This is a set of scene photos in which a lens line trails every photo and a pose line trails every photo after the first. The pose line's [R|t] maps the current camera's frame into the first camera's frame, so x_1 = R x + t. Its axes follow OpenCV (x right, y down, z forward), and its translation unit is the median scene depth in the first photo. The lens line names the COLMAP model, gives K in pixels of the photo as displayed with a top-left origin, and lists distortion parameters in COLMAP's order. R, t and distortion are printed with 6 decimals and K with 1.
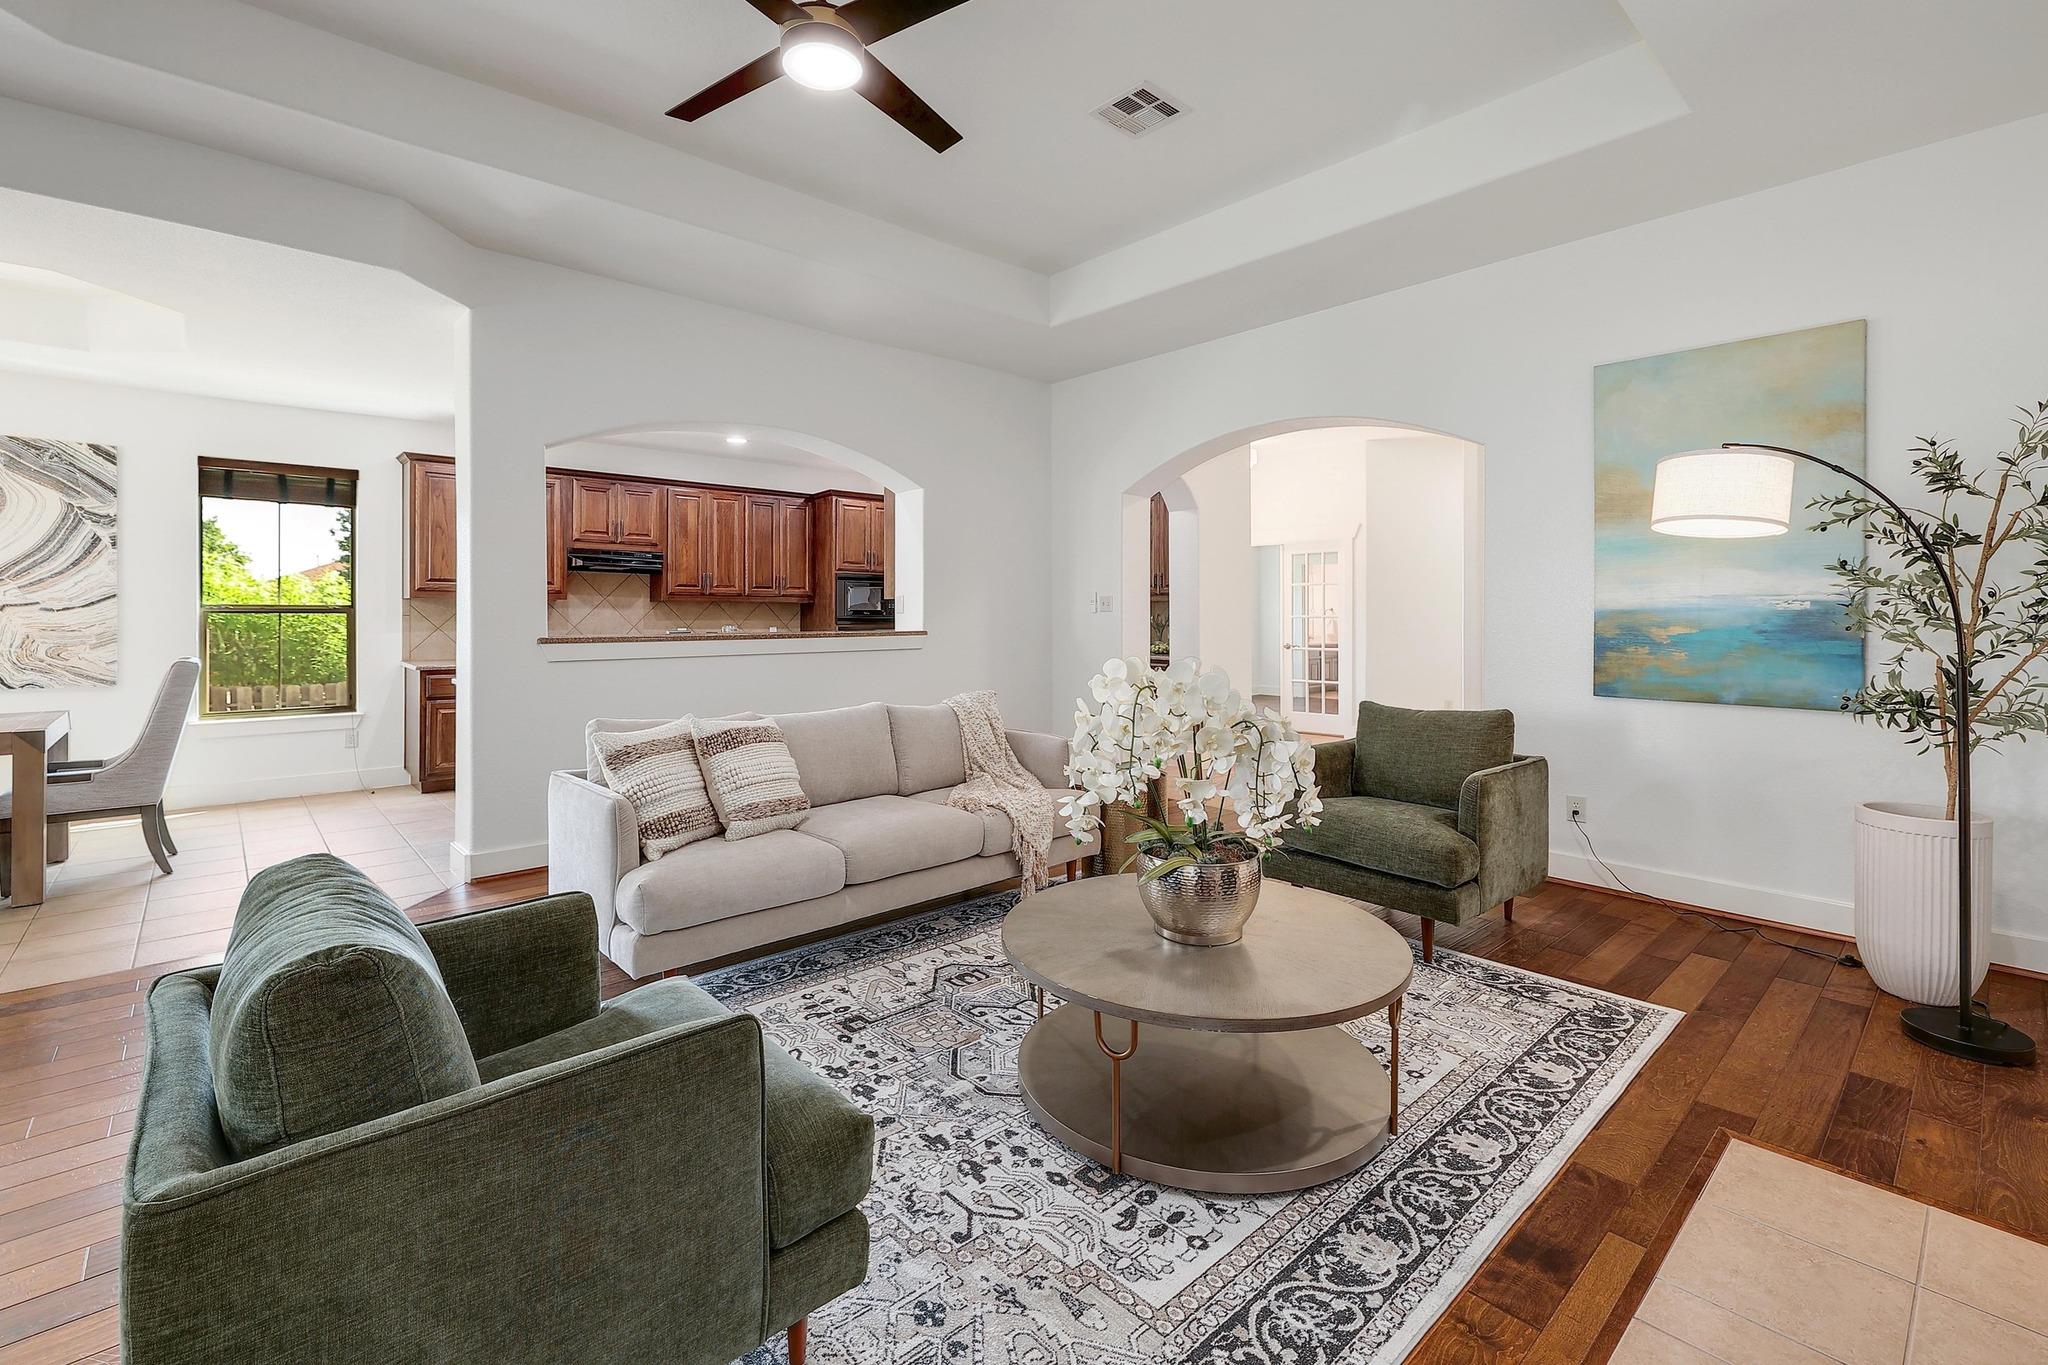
lens RADIAL K [[896.9, 0, 1022.7], [0, 896.9, 618.0], [0, 0, 1]] dist [-0.004043, -0.000154]
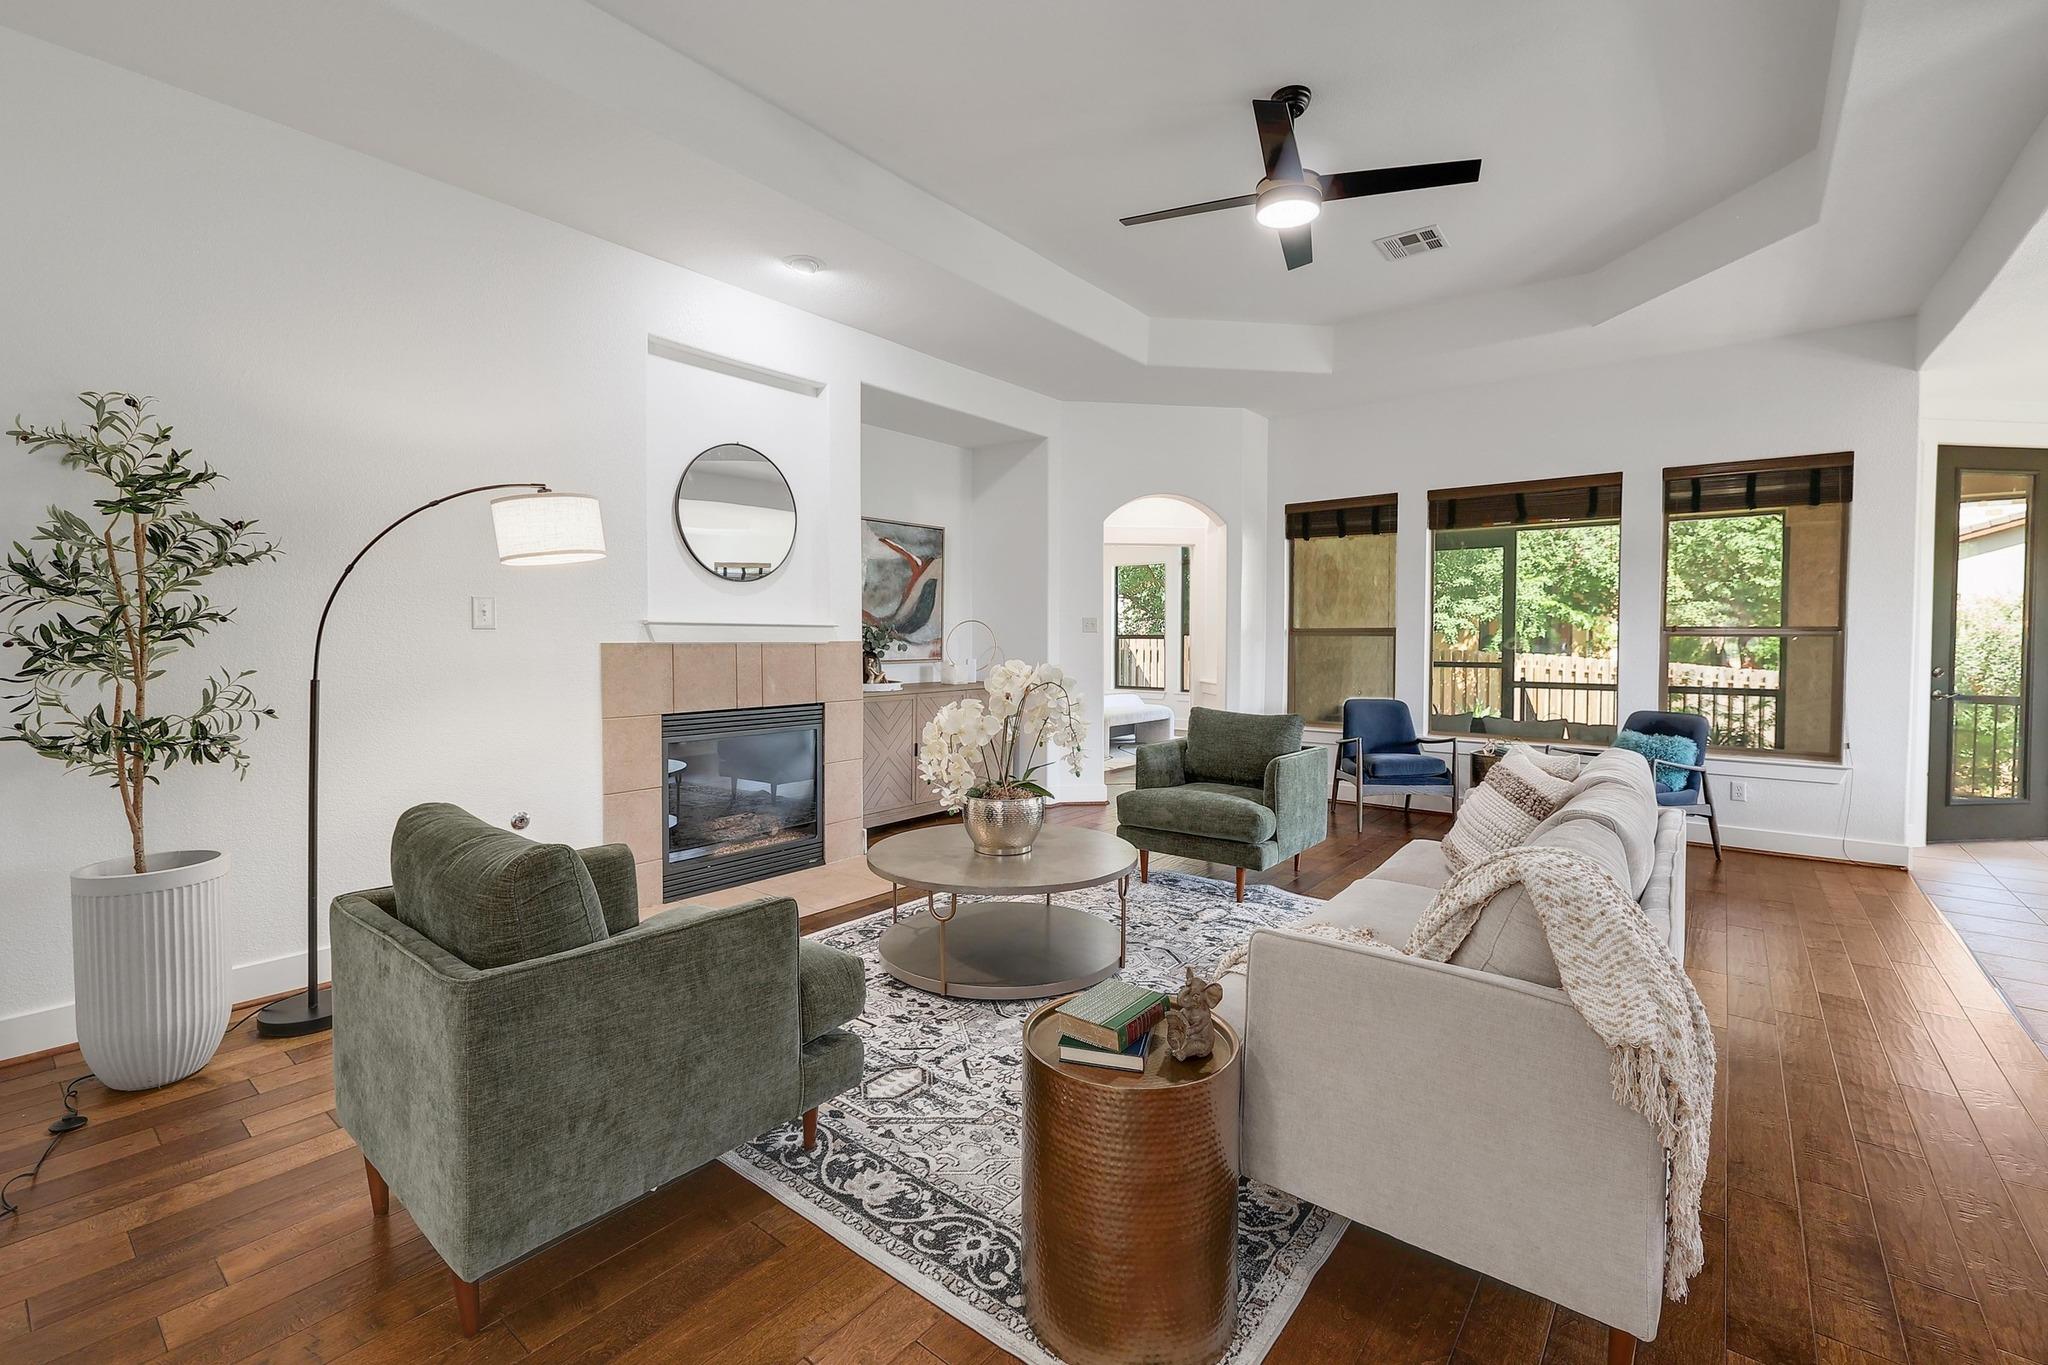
lens RADIAL K [[875.0, 0, 1031.7], [0, 875.0, 660.7], [0, 0, 1]] dist [-0.001910, -0.000078]
pose [[-0.985806, 0.000664, -0.167889, 0.375307], [-0.004881, 0.999456, 0.032610, -0.009080], [0.167819, 0.032966, -0.985266, 2.319382]]
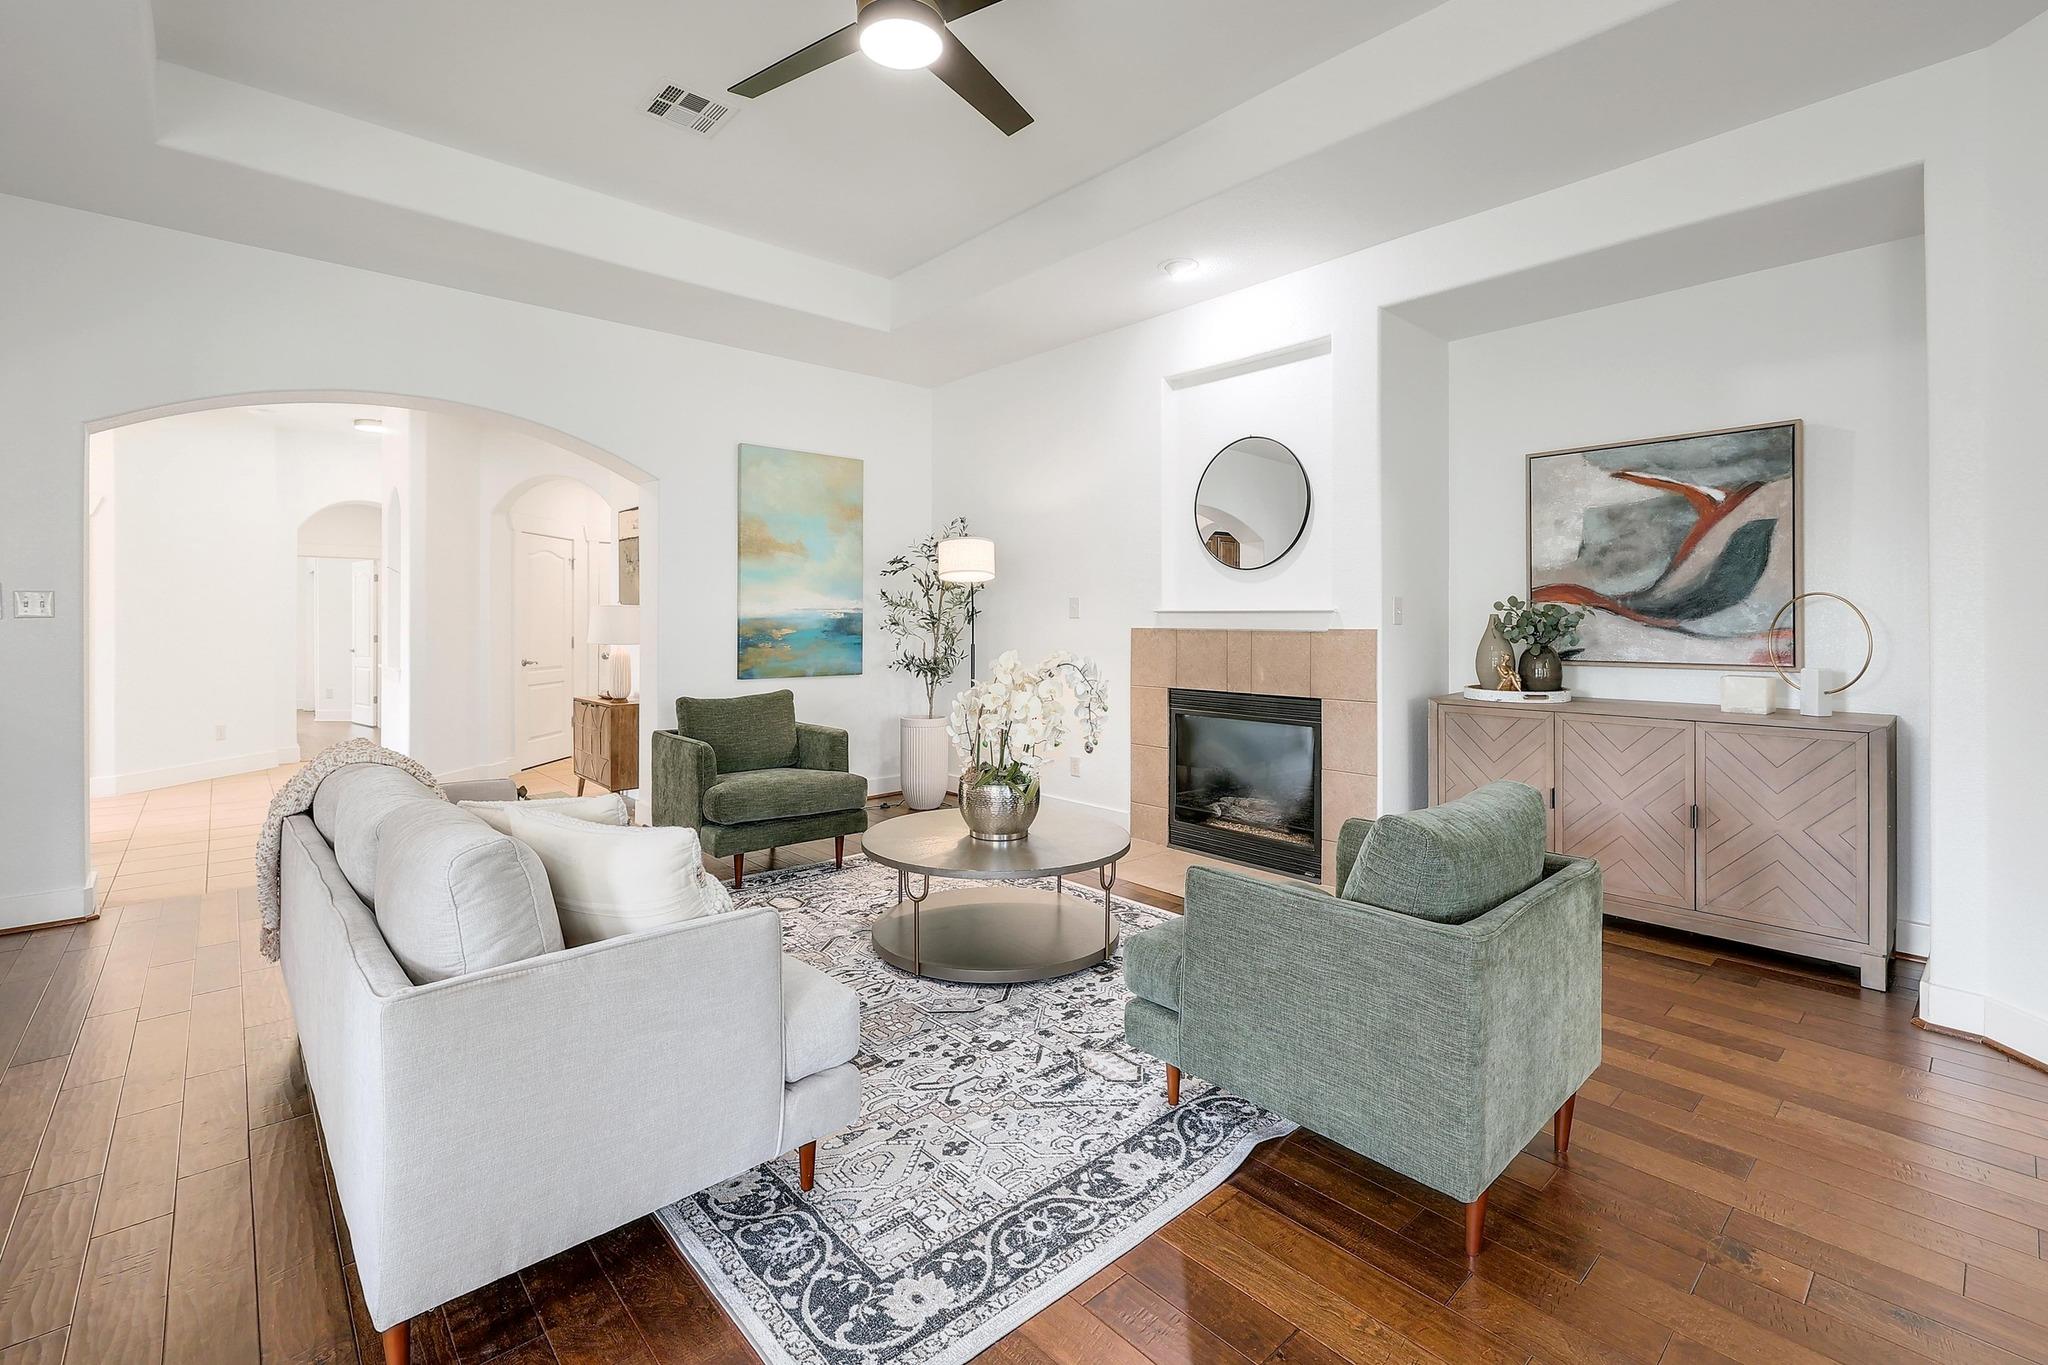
lens RADIAL K [[896.9, 0, 1022.7], [0, 896.9, 618.0], [0, 0, 1]] dist [-0.004043, -0.000154]
pose [[0.000529, 0.002980, 0.999995, -1.236051], [0.003396, 0.999990, -0.002982, -0.004571], [-0.999994, 0.003398, 0.000519, 0.917838]]
